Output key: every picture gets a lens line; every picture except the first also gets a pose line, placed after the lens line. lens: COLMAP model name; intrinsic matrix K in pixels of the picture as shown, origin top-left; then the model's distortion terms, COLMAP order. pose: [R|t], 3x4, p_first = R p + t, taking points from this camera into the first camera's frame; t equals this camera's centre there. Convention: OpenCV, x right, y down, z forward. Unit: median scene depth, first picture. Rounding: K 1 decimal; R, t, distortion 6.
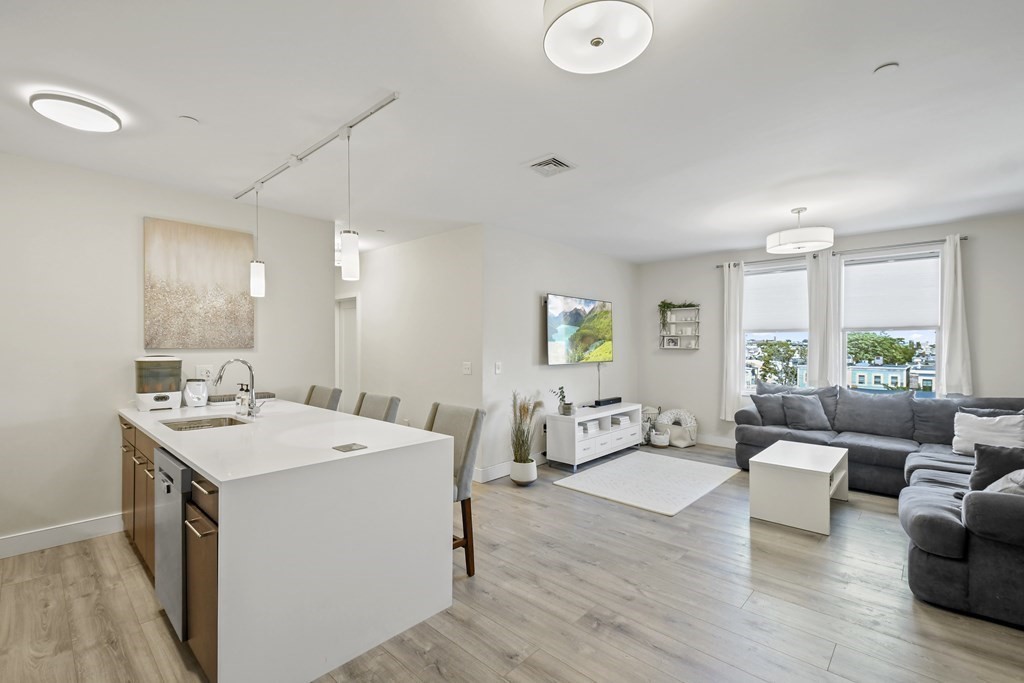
lens RADIAL K [[446.3, 0, 515.3], [0, 446.3, 345.9], [0, 0, 1]] dist [0.012467, -0.007843]
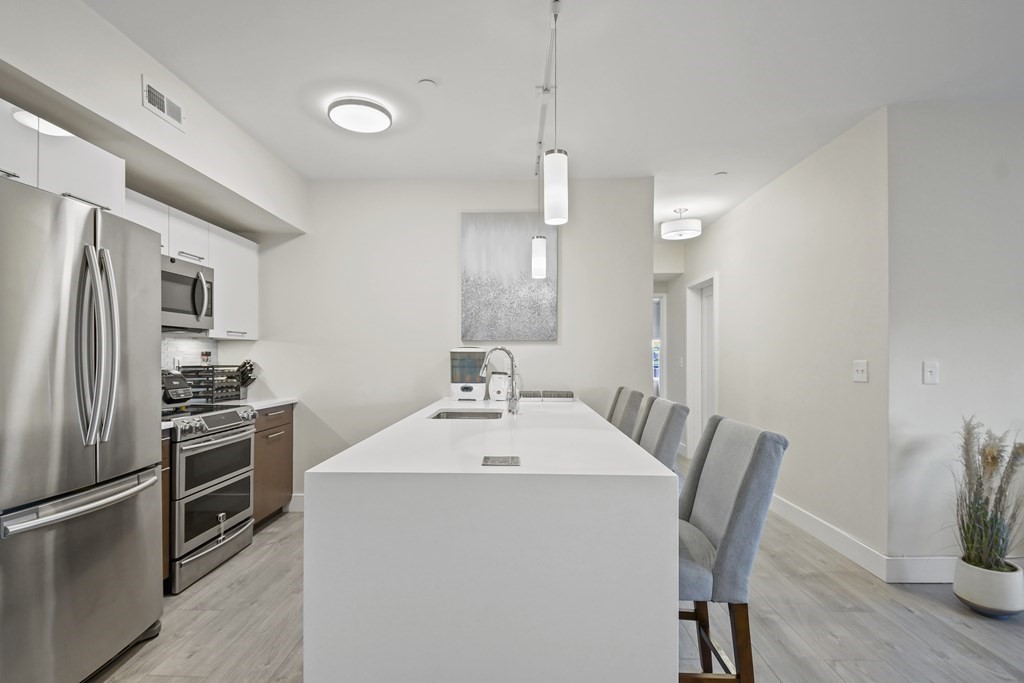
lens RADIAL K [[504.8, 0, 494.3], [0, 504.8, 354.6], [0, 0, 1]] dist [-0.021285, -0.002949]
pose [[0.619299, -0.005714, -0.785135, 0.132238], [-0.000507, 0.999970, -0.007678, 0.045232], [0.785155, 0.005152, 0.619278, 0.321926]]
